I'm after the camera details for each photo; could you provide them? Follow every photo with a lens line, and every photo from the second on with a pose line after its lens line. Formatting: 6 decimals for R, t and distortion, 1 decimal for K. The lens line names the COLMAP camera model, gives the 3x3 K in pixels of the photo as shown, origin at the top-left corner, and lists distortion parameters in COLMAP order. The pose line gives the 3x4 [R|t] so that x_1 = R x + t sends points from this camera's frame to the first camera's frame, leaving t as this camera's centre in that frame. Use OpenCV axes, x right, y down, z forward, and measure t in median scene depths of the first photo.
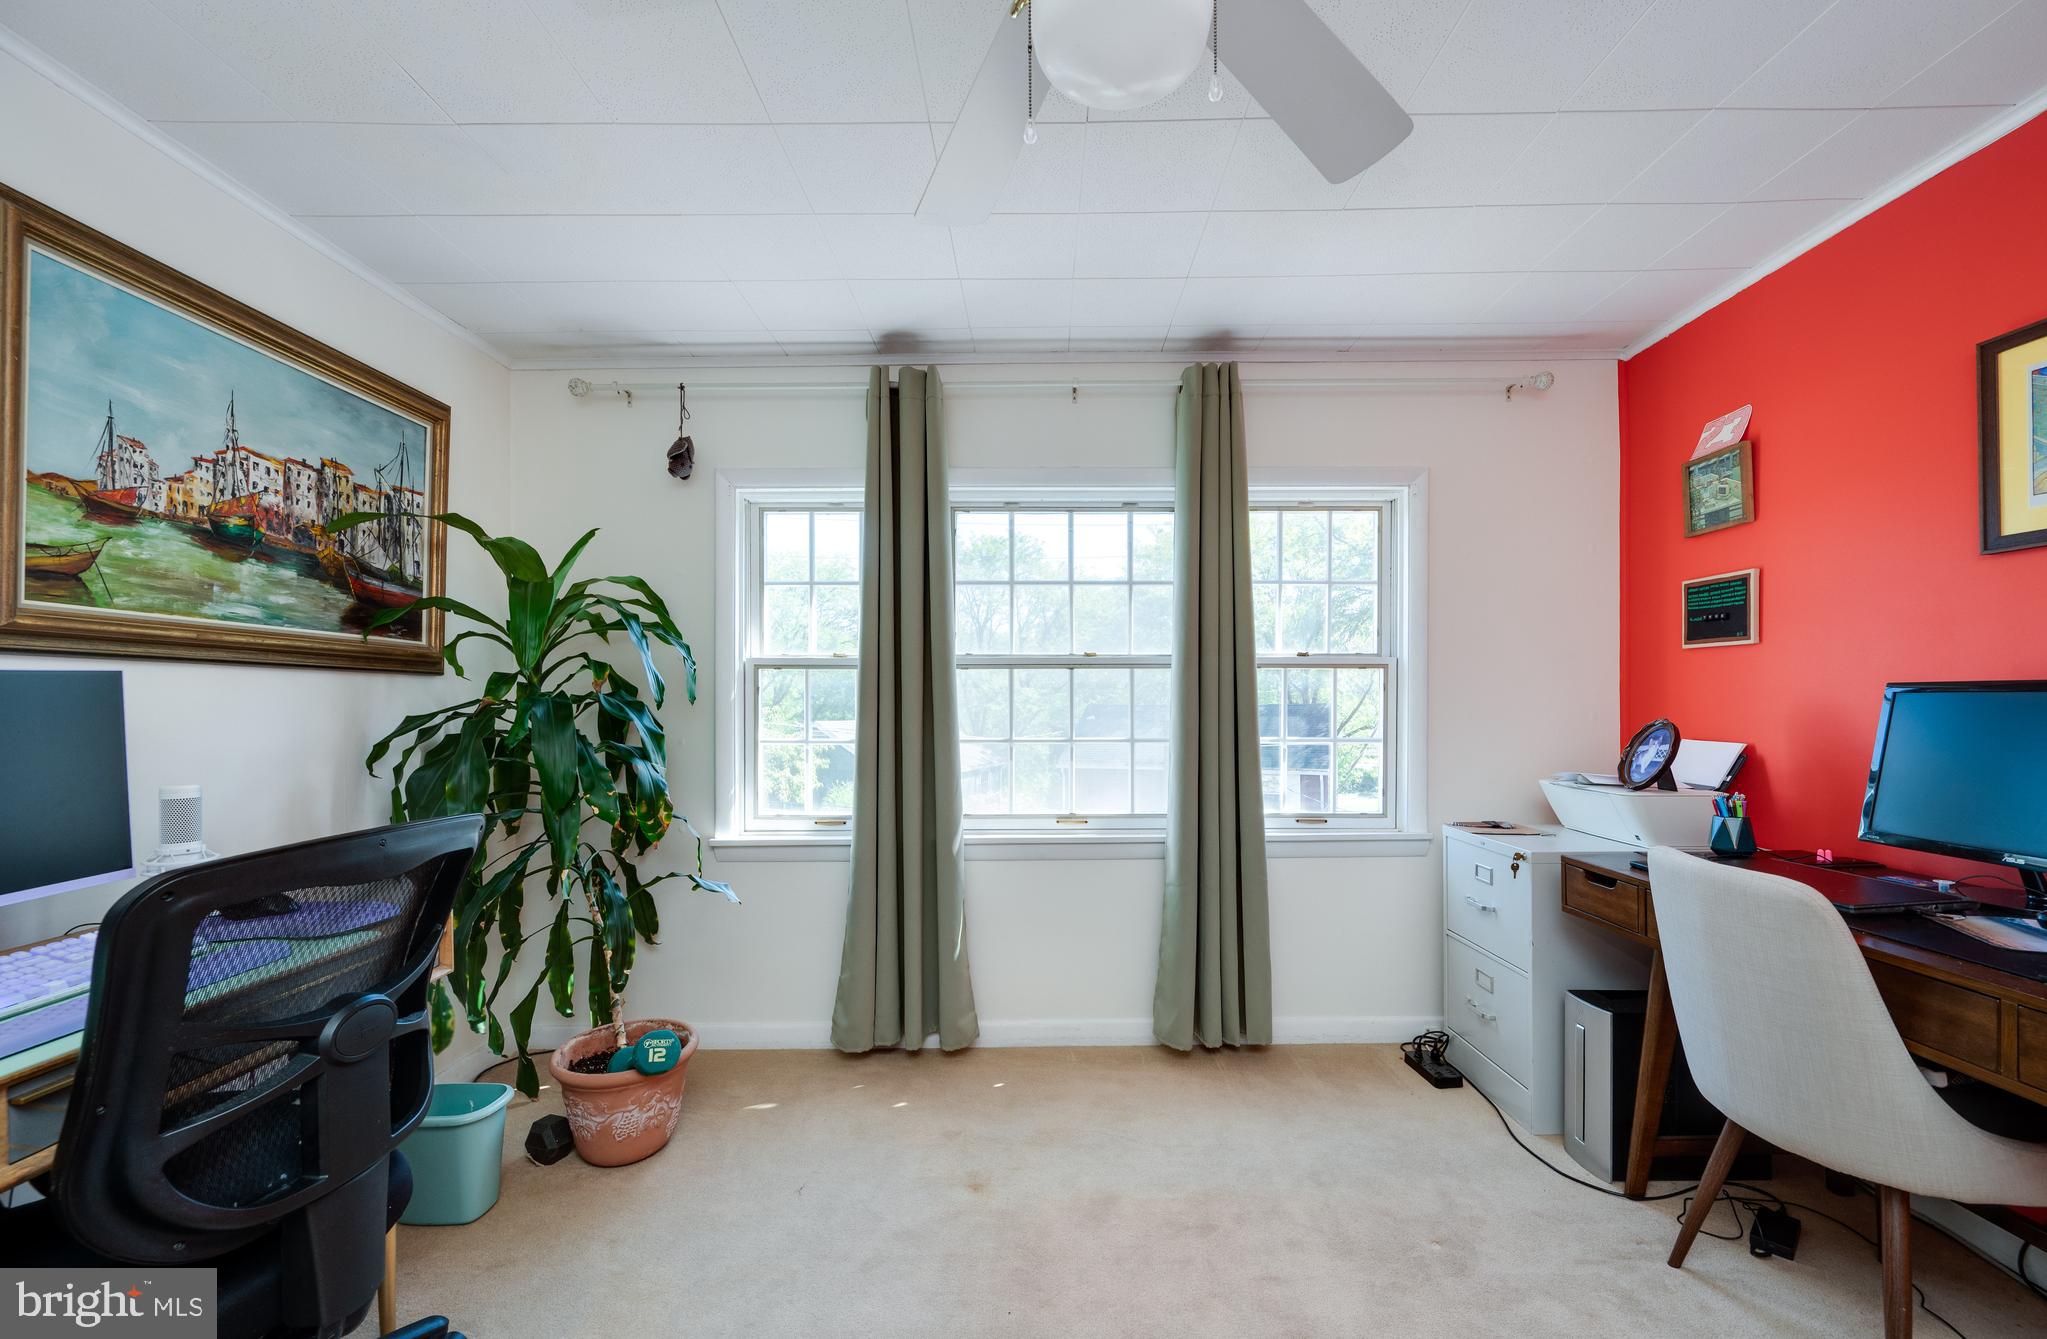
lens RADIAL K [[812.5, 0, 1028.4], [0, 812.5, 697.0], [0, 0, 1]] dist [0.000281, 0.000054]
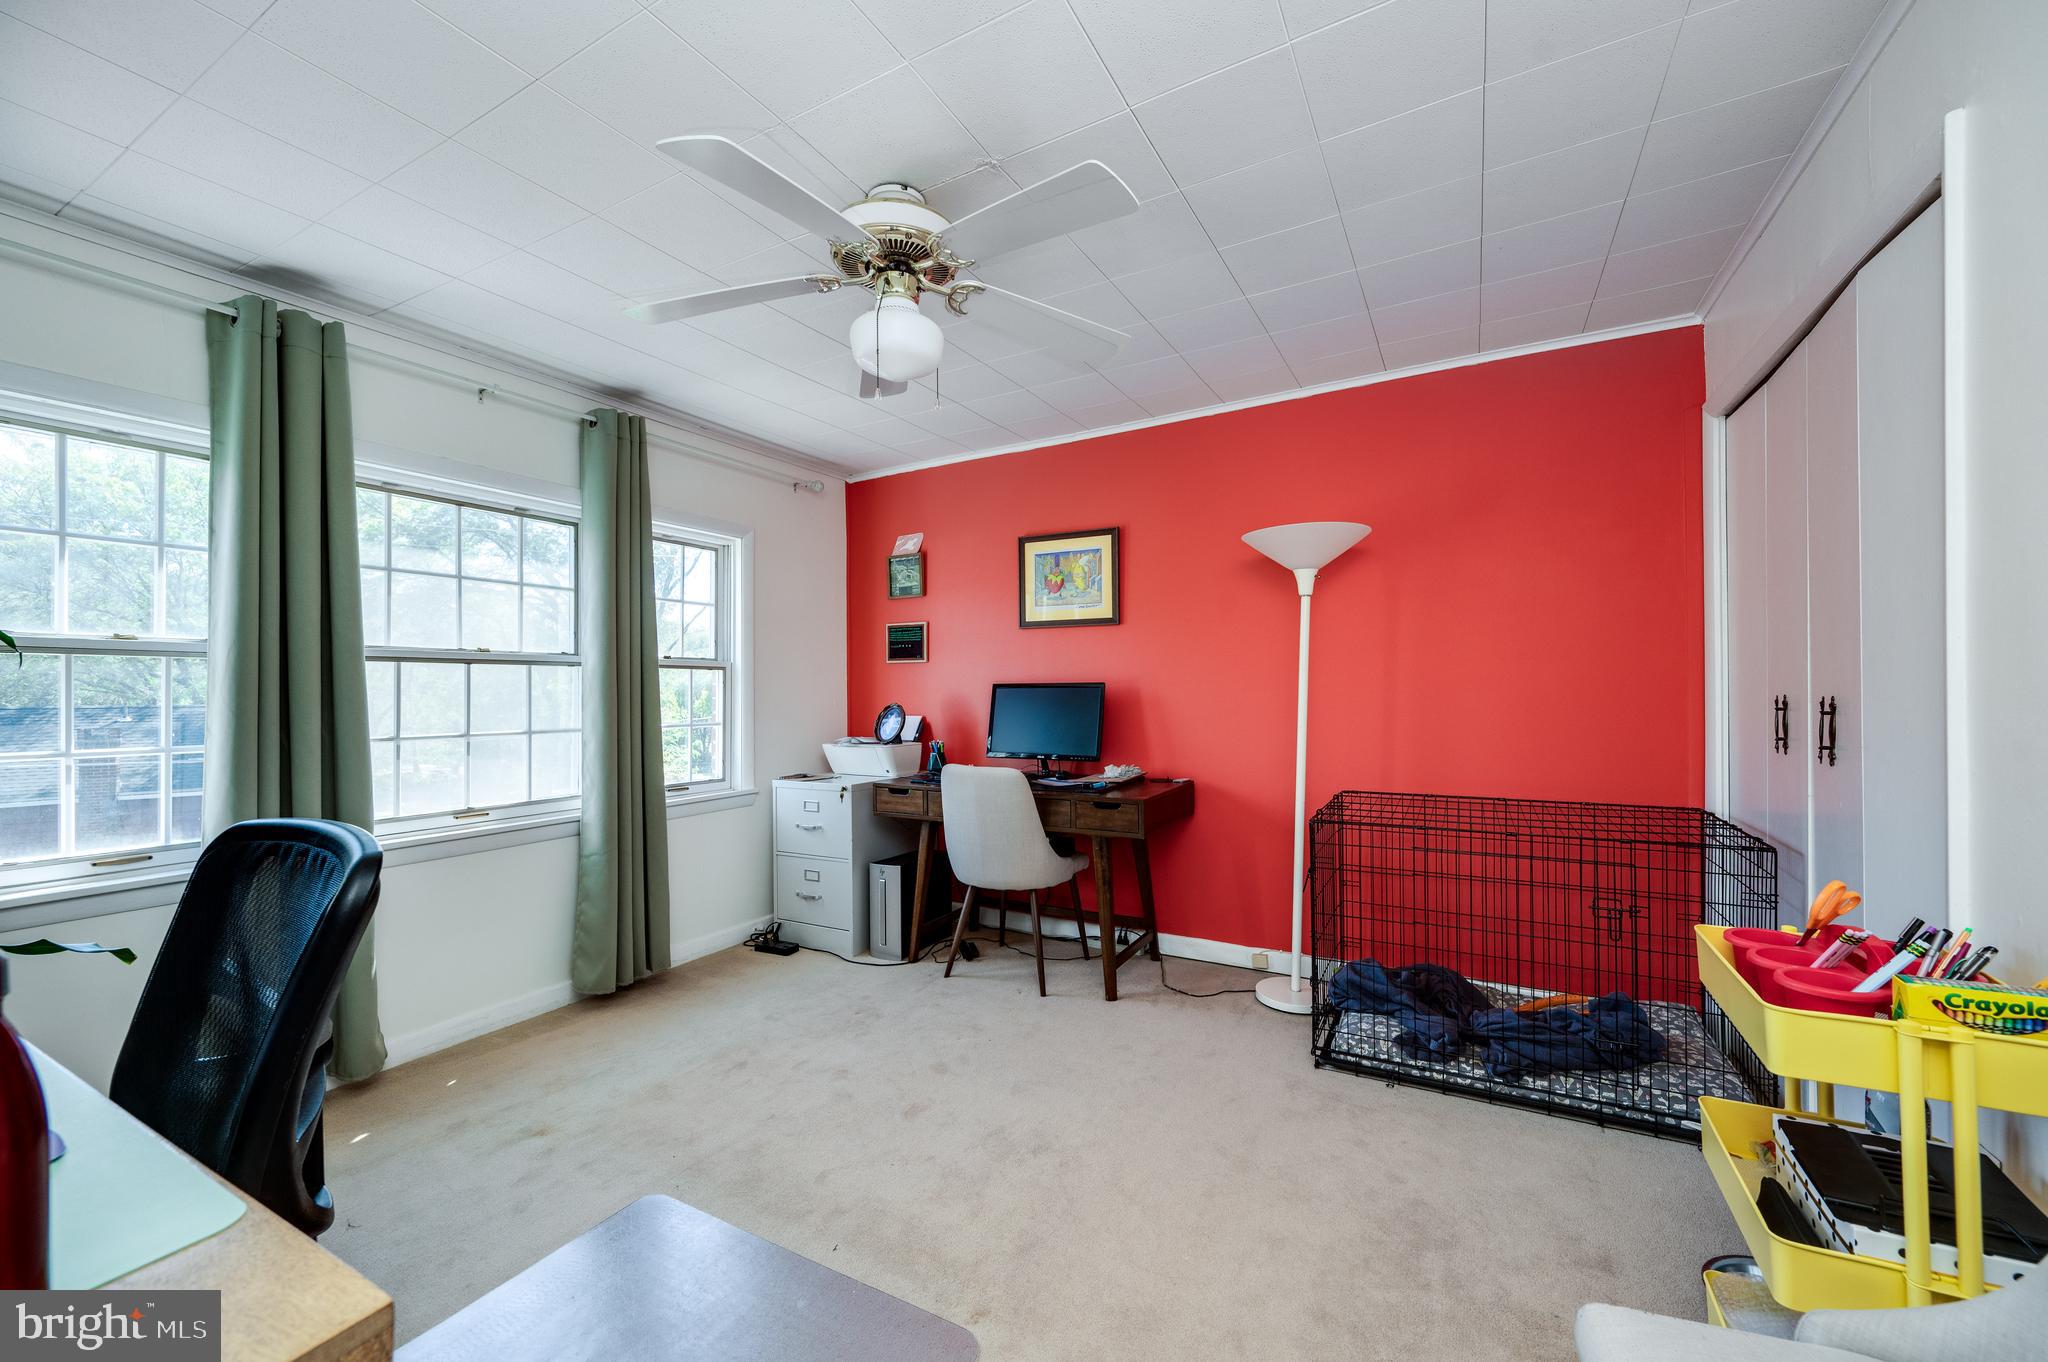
lens RADIAL K [[813.5, 0, 980.4], [0, 813.5, 686.8], [0, 0, 1]] dist [-0.000990, -0.000544]
pose [[0.525134, 0.004100, 0.851010, -0.521710], [0.004189, 0.999964, -0.007403, 0.004423], [-0.851009, 0.007453, 0.525098, -0.071708]]
